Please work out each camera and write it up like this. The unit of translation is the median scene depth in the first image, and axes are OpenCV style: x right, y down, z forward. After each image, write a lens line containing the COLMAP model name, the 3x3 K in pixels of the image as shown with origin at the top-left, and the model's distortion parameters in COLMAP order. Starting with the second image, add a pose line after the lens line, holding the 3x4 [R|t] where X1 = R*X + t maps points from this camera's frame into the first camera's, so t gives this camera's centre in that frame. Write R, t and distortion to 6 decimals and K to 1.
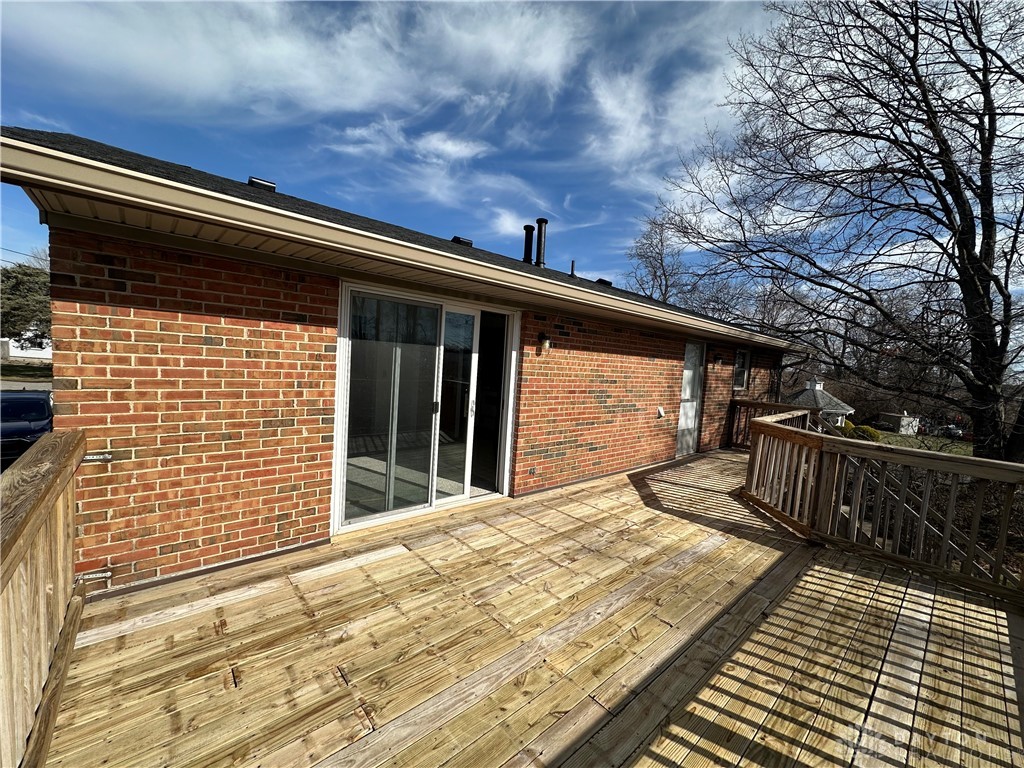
lens RADIAL K [[406.8, 0, 510.0], [0, 406.8, 380.9], [0, 0, 1]] dist [-0.005256, 0.000355]
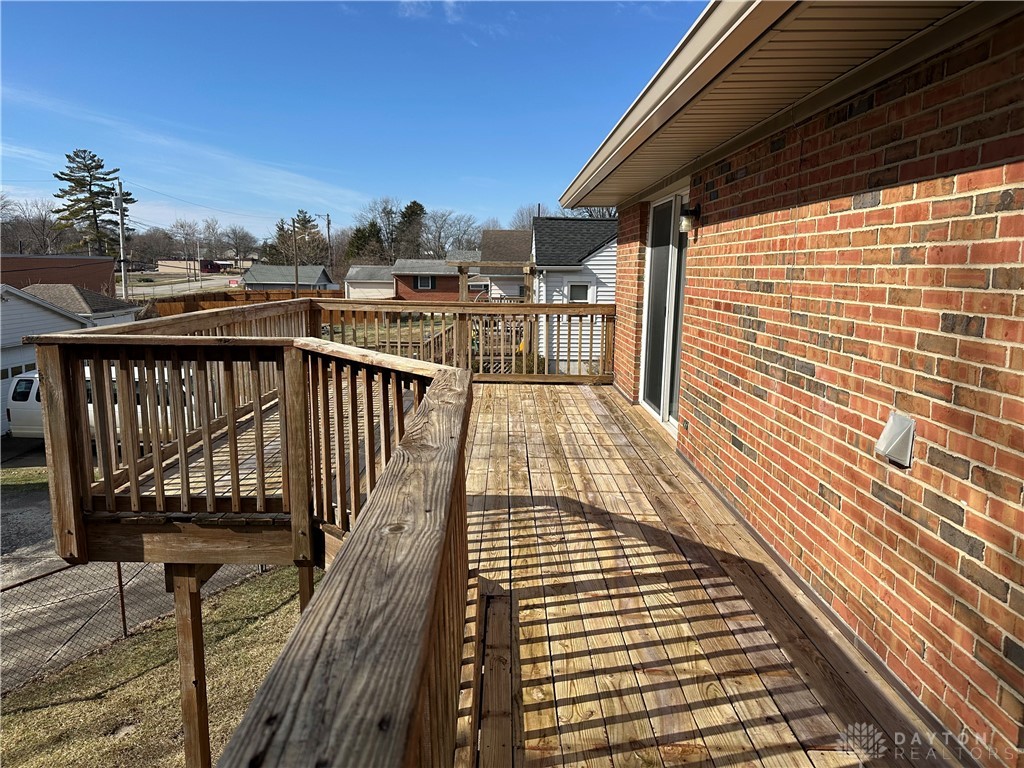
lens RADIAL K [[719.0, 0, 511.9], [0, 719.0, 387.7], [0, 0, 1]] dist [0.009733, -0.026512]
pose [[-0.654057, 0.047062, -0.754980, 0.991519], [-0.101221, 0.983642, 0.149005, 0.019772], [0.749643, 0.173878, -0.638594, 1.369999]]
